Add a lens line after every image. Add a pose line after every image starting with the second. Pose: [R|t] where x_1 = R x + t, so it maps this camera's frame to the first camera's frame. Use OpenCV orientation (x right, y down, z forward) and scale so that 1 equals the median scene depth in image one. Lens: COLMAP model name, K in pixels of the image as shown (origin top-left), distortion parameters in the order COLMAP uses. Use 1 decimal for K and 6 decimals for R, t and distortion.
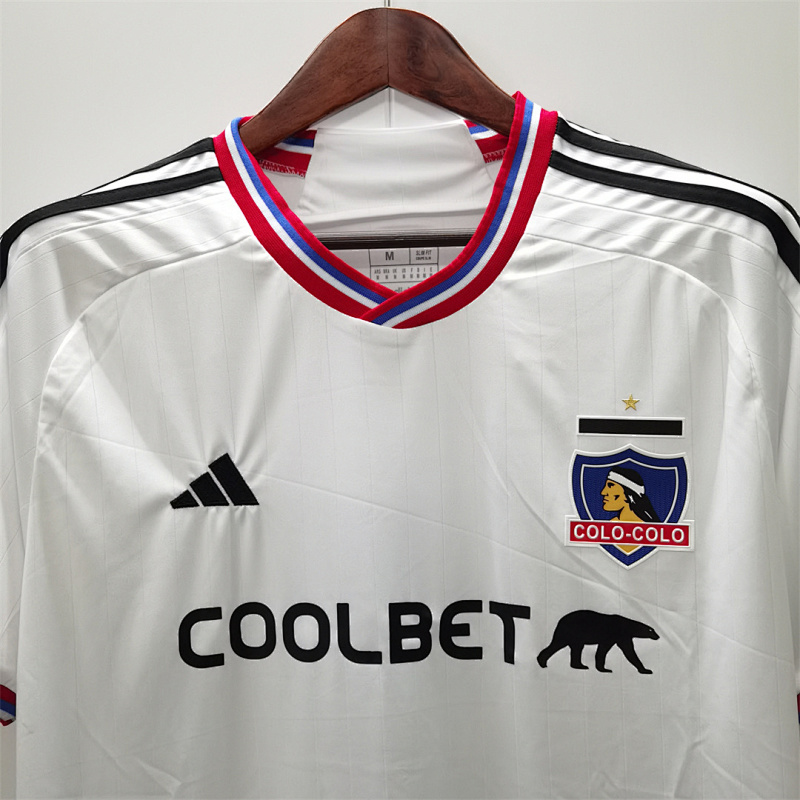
lens RADIAL K [[935.5, 0, 395.0], [0, 935.5, 406.4], [0, 0, 1]] dist [-0.019223, 0.000000]
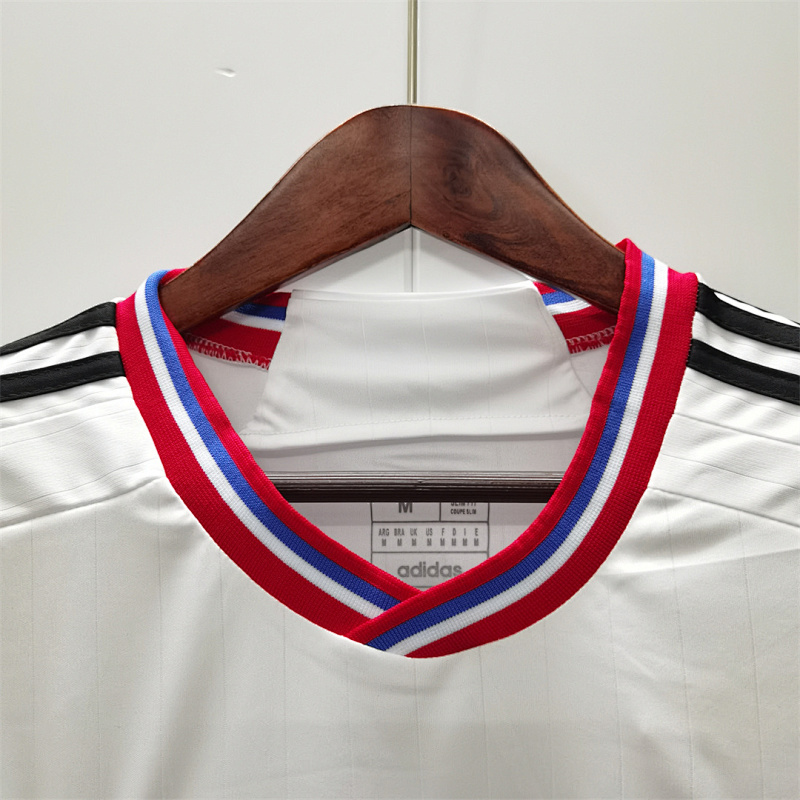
lens RADIAL K [[935.5, 0, 399.4], [0, 935.5, 397.1], [0, 0, 1]] dist [-0.019223, 0.000000]
pose [[0.999558, 0.024104, -0.017382, -0.001087], [-0.026409, 0.988688, -0.147641, -0.148868], [0.013626, 0.148035, 0.988888, 0.432170]]
